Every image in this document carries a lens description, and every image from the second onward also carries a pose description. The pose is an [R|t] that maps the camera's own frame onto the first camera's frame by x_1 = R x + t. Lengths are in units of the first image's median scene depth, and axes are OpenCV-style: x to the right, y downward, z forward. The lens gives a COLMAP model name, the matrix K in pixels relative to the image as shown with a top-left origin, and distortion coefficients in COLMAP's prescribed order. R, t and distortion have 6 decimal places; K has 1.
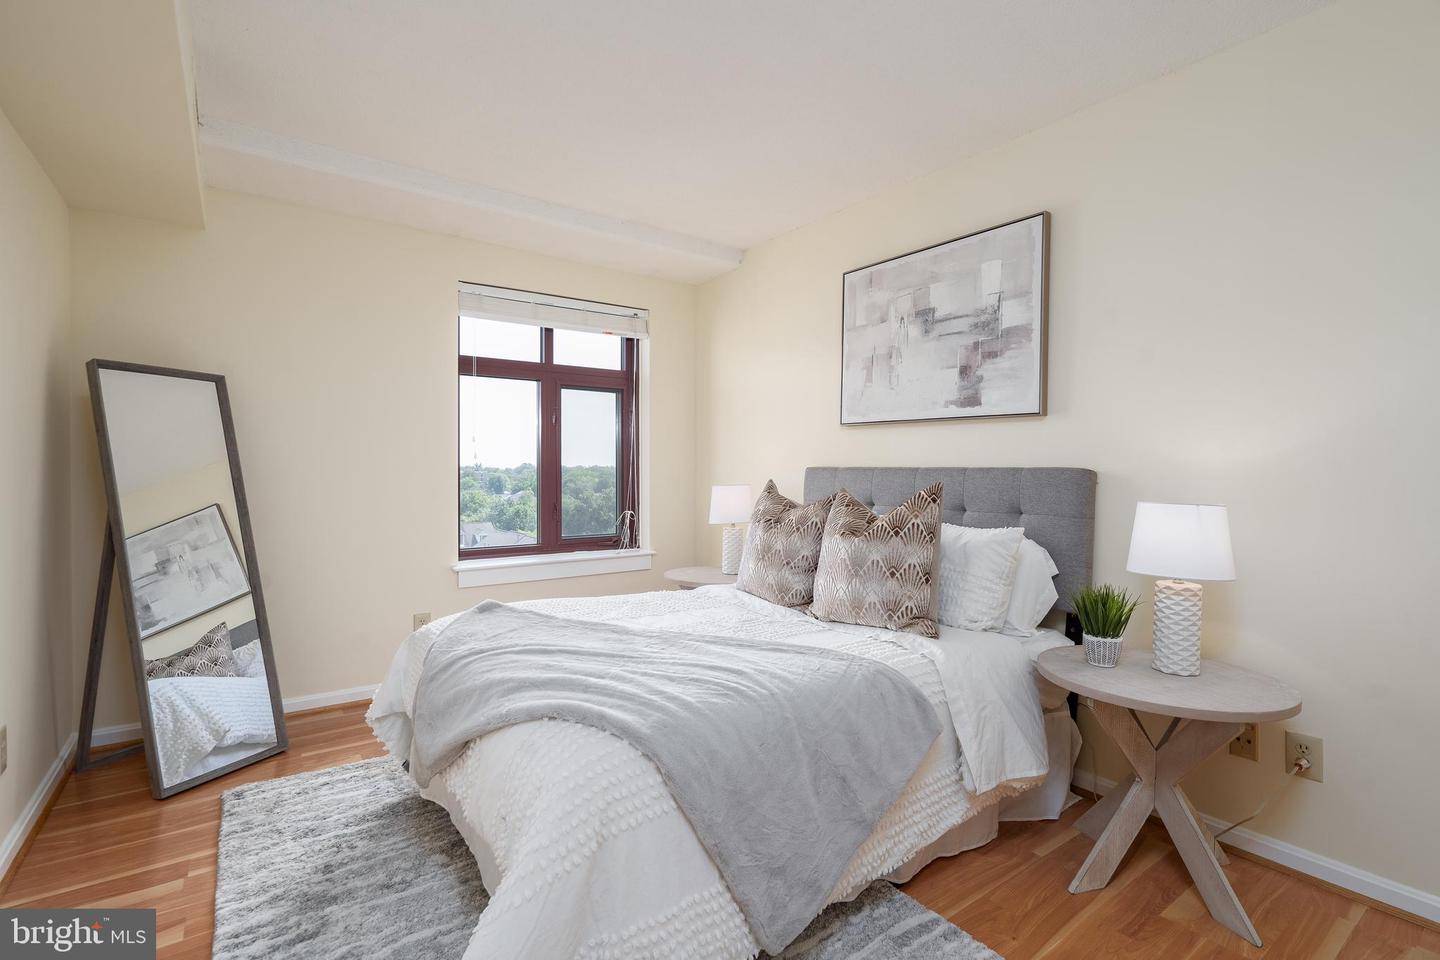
lens RADIAL K [[667.4, 0, 724.8], [0, 667.4, 478.2], [0, 0, 1]] dist [-0.000338, 0.000320]
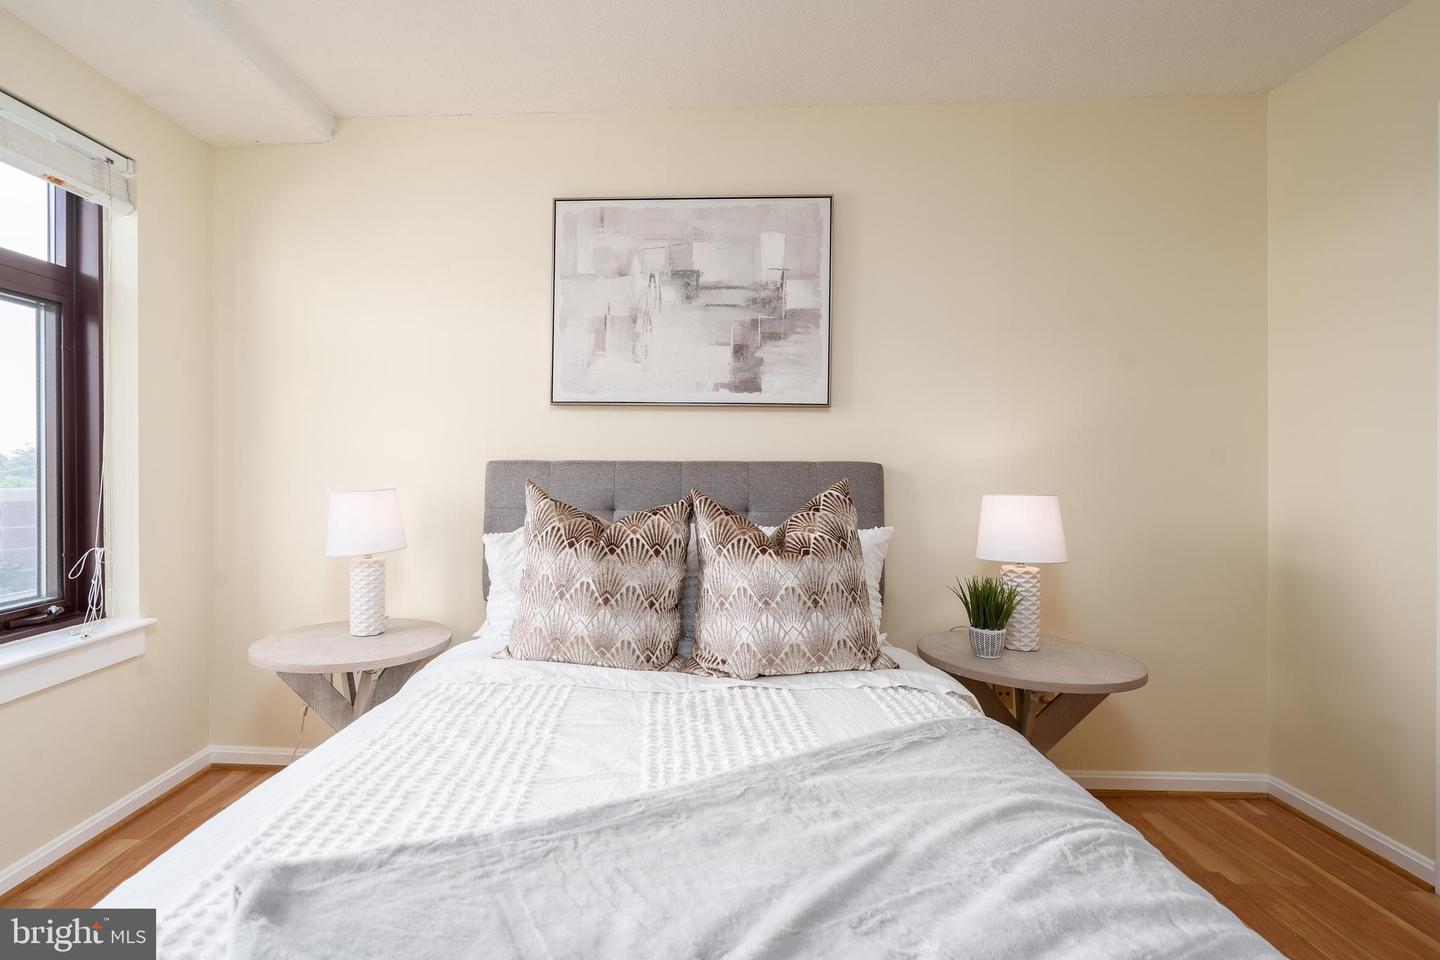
lens RADIAL K [[682.1, 0, 648.7], [0, 682.1, 463.2], [0, 0, 1]] dist [-0.003675, 0.000176]
pose [[0.638596, -0.001755, 0.769540, -0.408681], [0.011174, 0.999913, -0.006992, -0.009077], [-0.769461, 0.013064, 0.638560, 0.534839]]
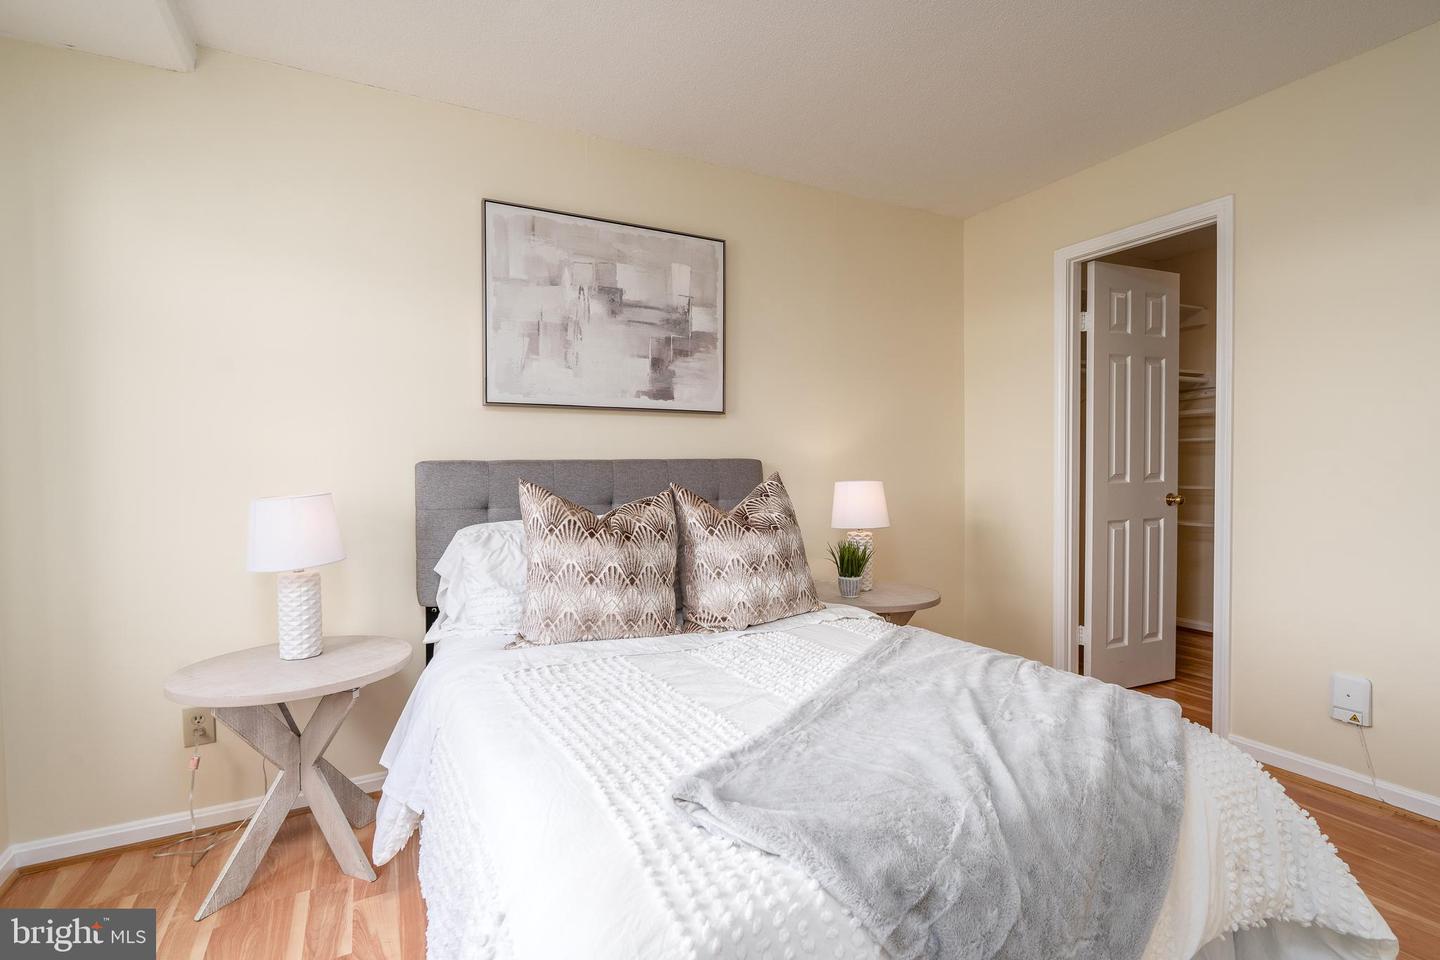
lens RADIAL K [[667.4, 0, 724.8], [0, 667.4, 478.2], [0, 0, 1]] dist [-0.000338, 0.000320]
pose [[0.144853, -0.031553, 0.988950, -0.637193], [0.024550, 0.999298, 0.028287, -0.013937], [-0.989149, 0.020182, 0.145526, 0.768947]]
